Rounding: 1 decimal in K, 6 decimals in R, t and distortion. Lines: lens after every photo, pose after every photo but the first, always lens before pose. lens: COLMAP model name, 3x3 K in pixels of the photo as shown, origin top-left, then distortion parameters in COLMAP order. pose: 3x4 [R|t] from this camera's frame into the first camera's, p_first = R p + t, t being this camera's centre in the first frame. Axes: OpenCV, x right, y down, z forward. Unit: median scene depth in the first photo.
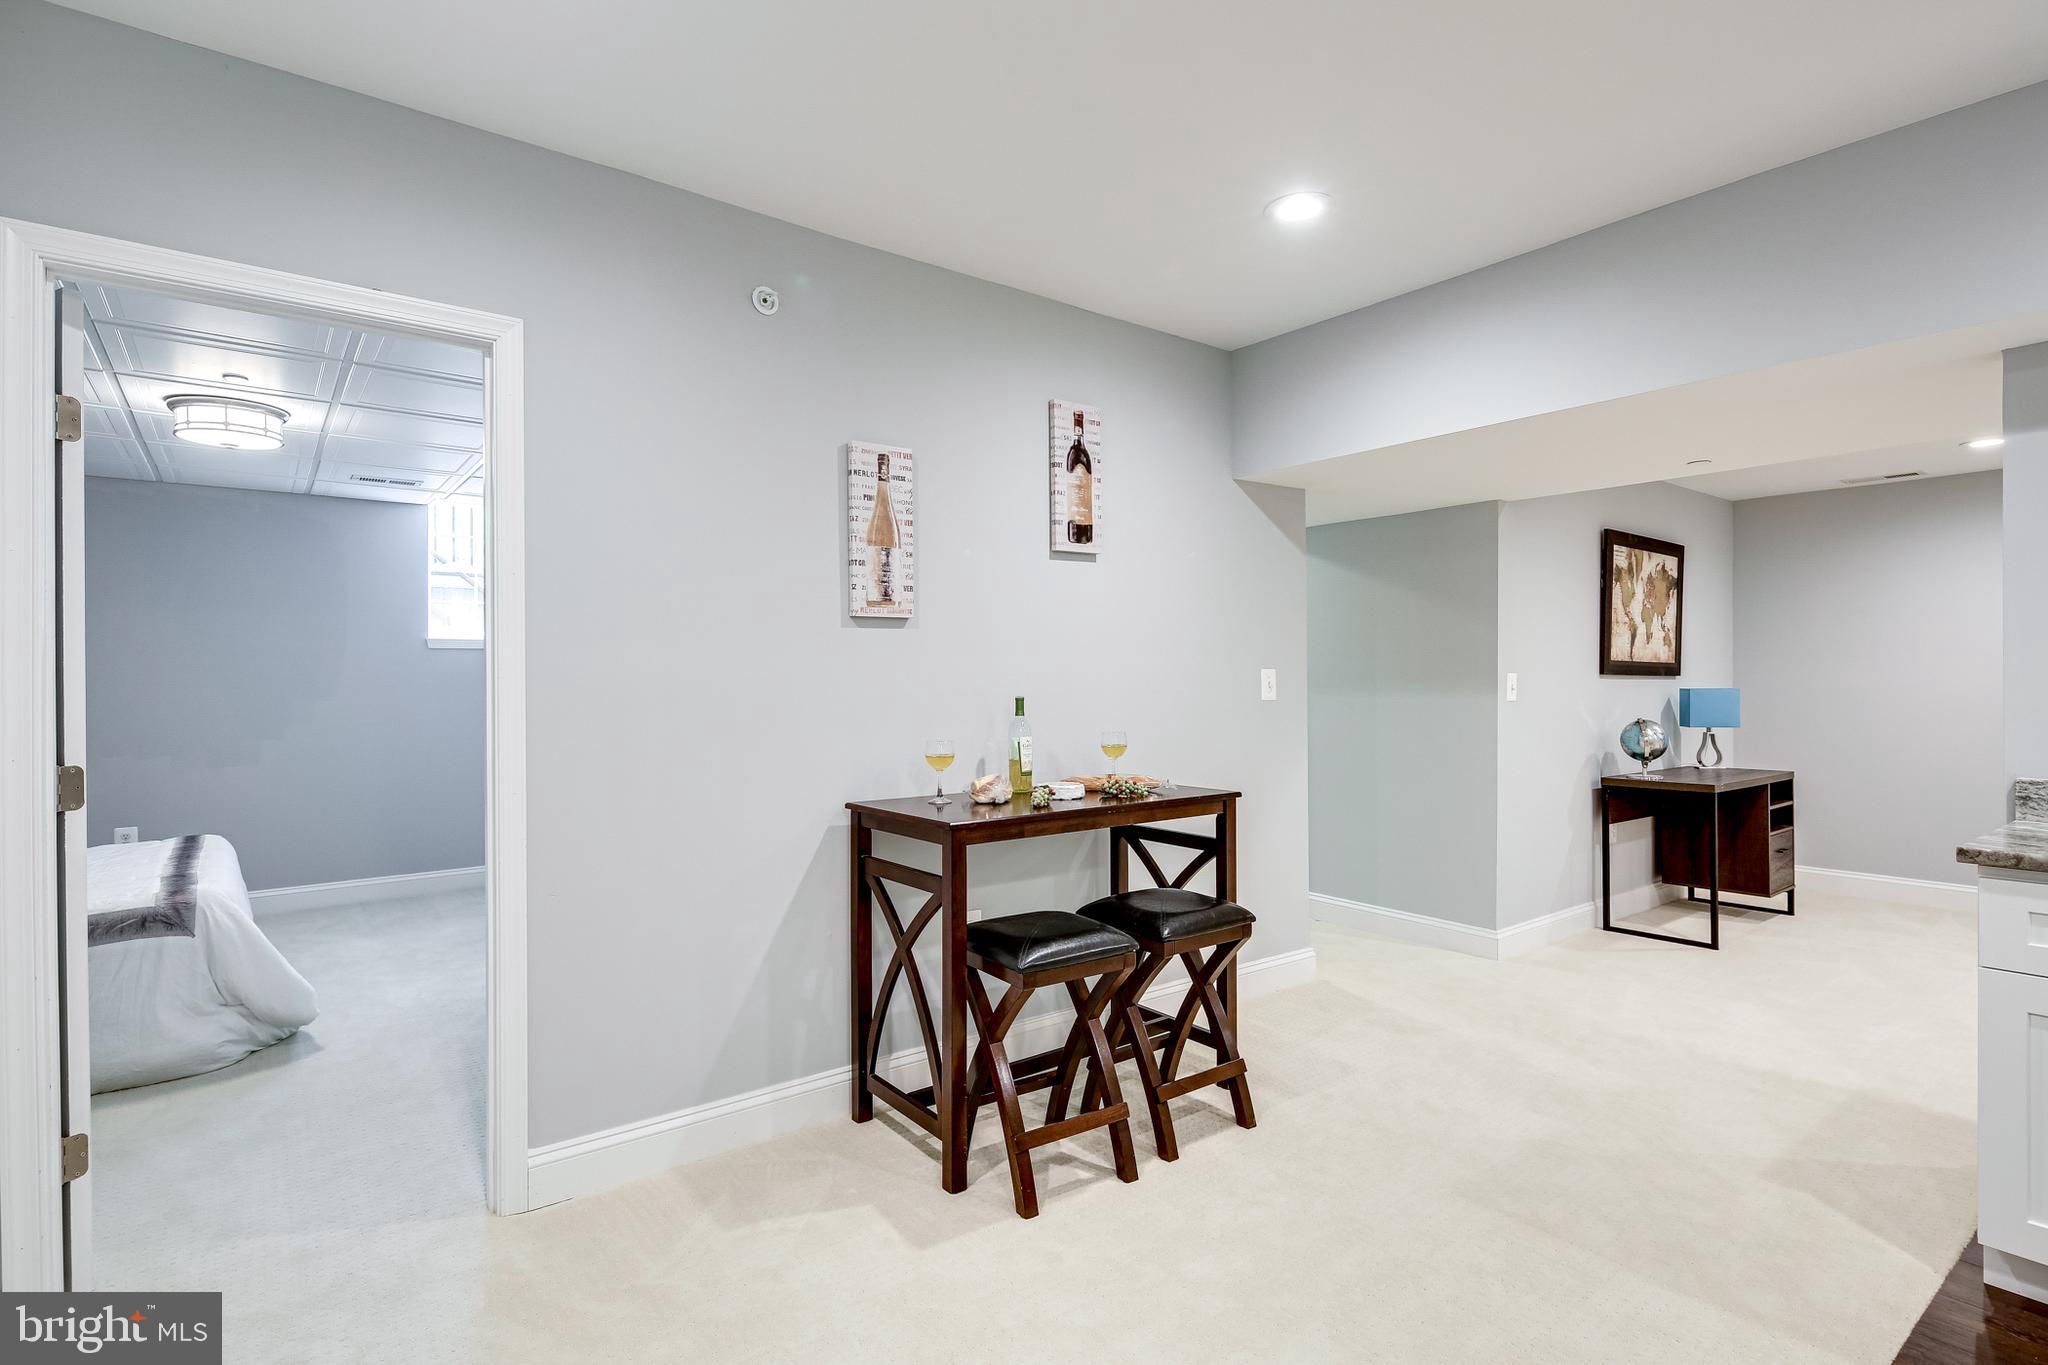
lens RADIAL K [[1008.1, 0, 1033.9], [0, 1008.1, 681.1], [0, 0, 1]] dist [-0.001294, 0.000601]
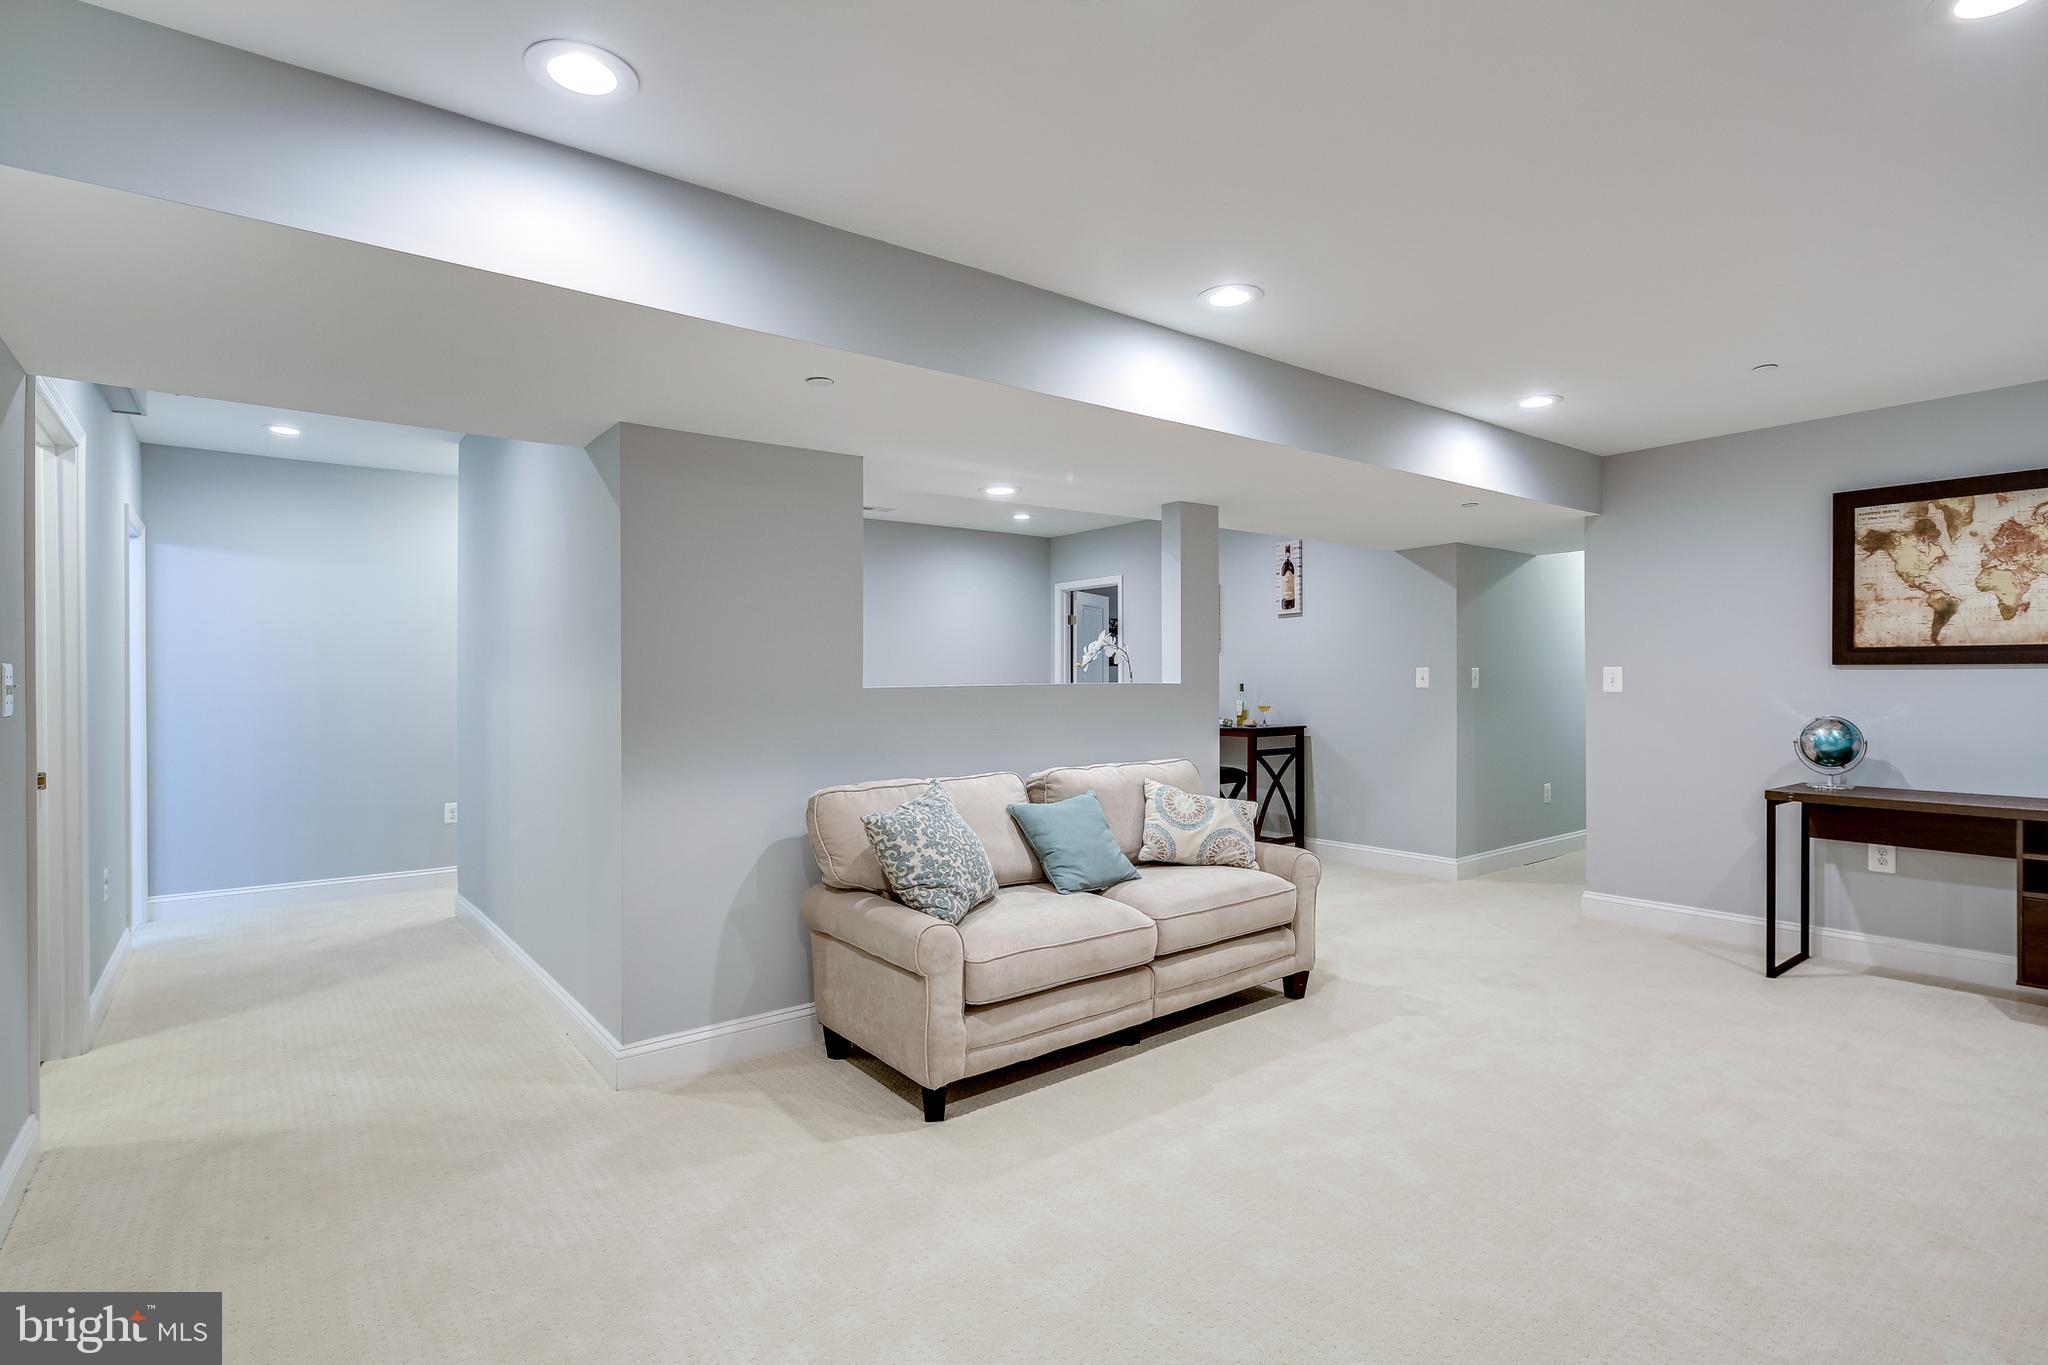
lens RADIAL K [[1008.1, 0, 1040.4], [0, 1008.1, 671.7], [0, 0, 1]] dist [-0.001294, 0.000601]
pose [[0.011742, -0.007163, -0.999905, 1.405347], [0.006432, 0.999954, -0.007087, 0.001177], [0.999910, -0.006348, 0.011787, 0.316305]]
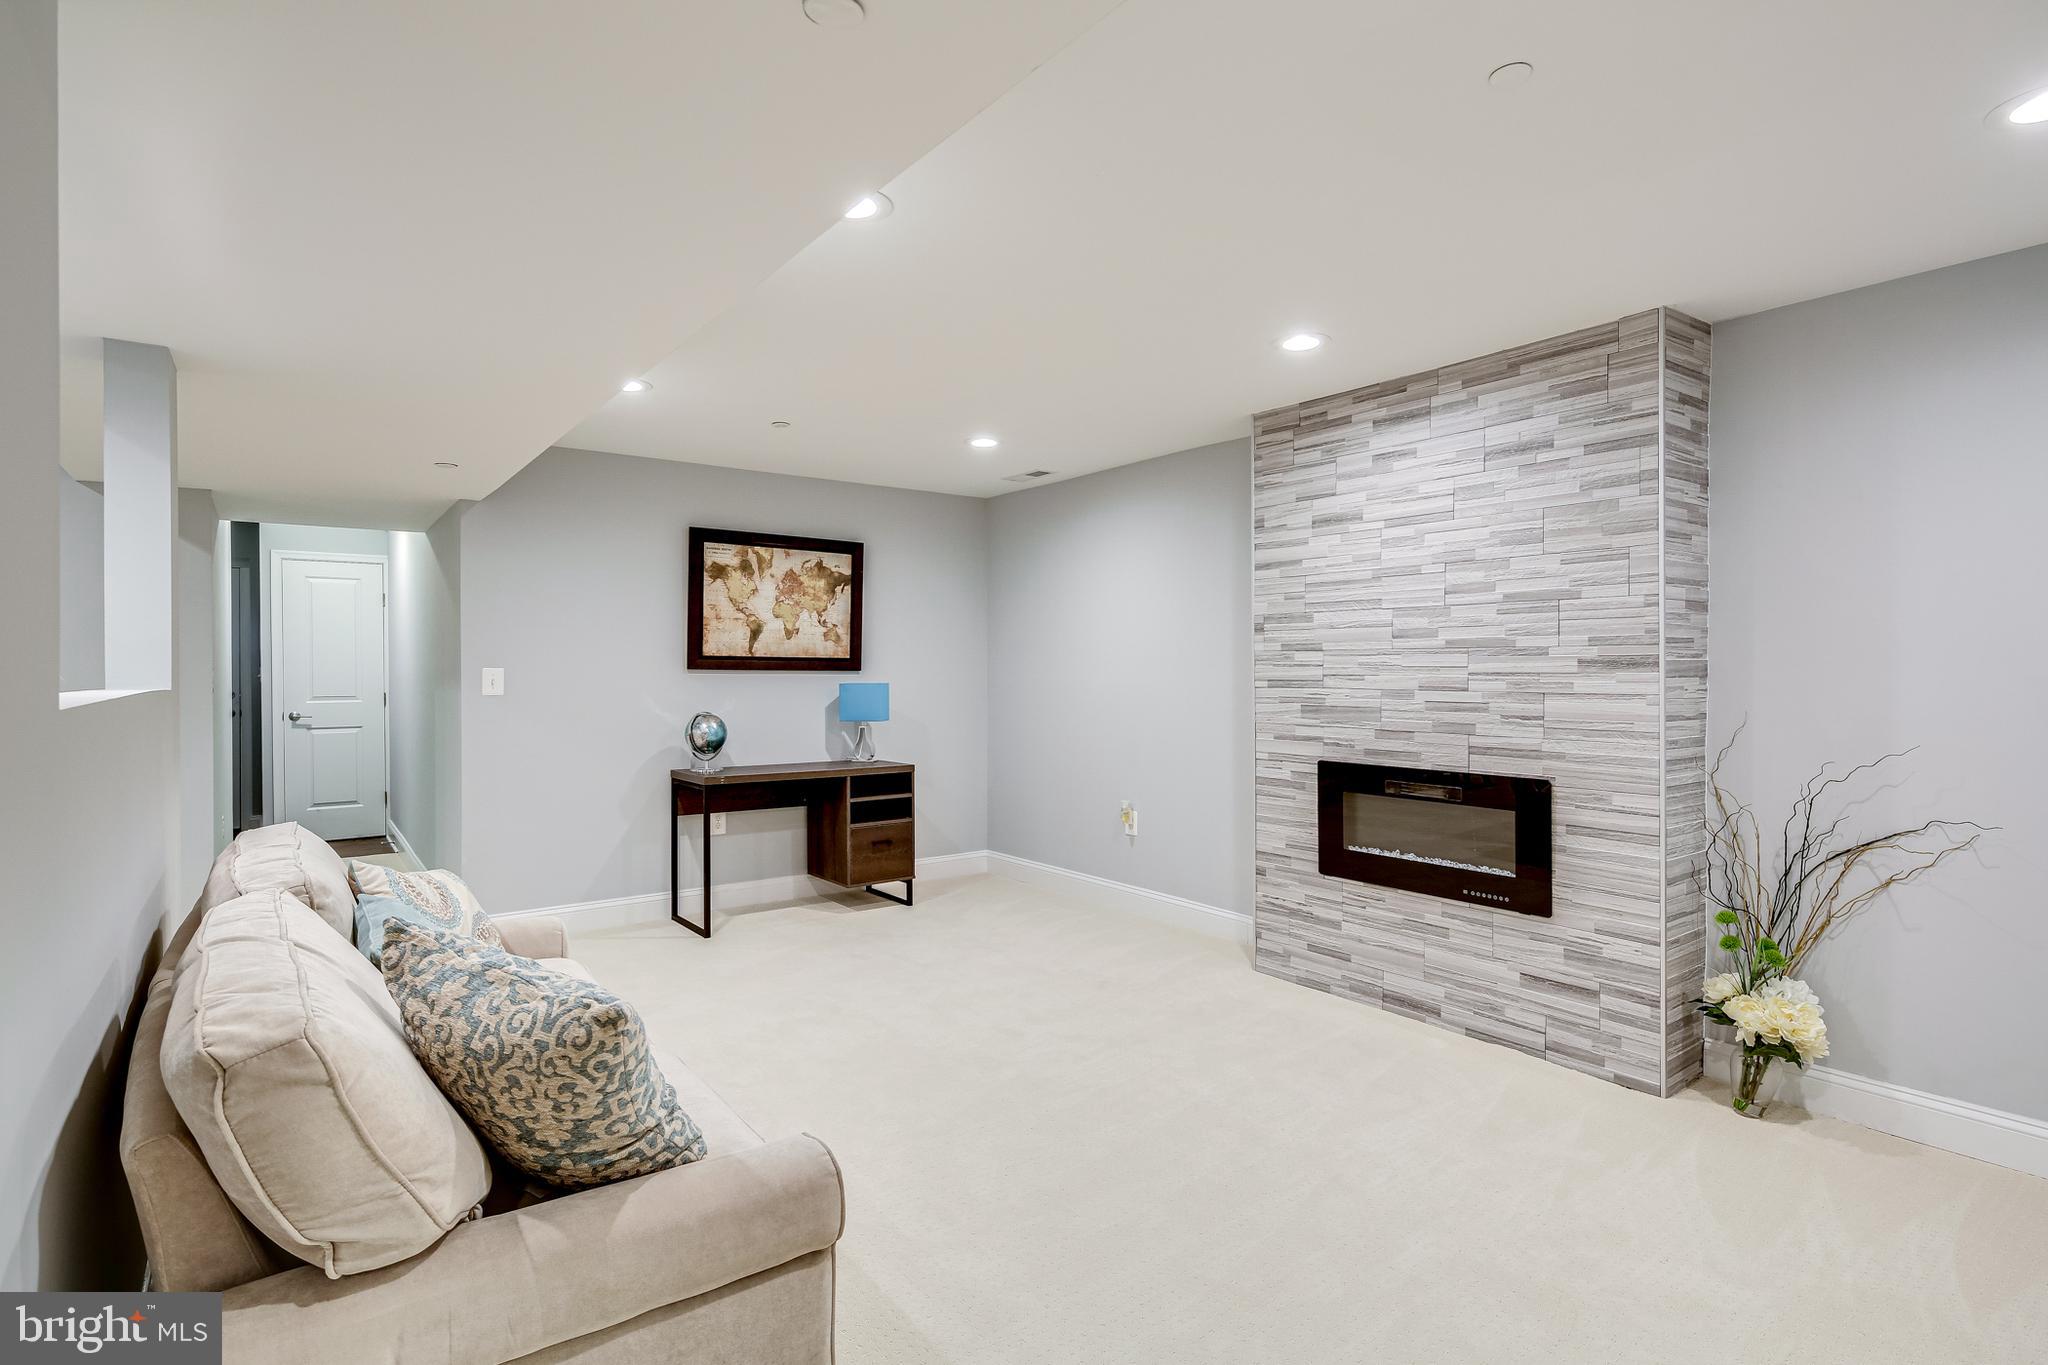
lens RADIAL K [[1008.1, 0, 1035.3], [0, 1008.1, 682.9], [0, 0, 1]] dist [-0.001294, 0.000601]
pose [[0.999825, 0.002538, -0.018517, 0.933957], [-0.002374, 0.999958, 0.008837, -0.002443], [0.018539, -0.008791, 0.999789, -0.020009]]
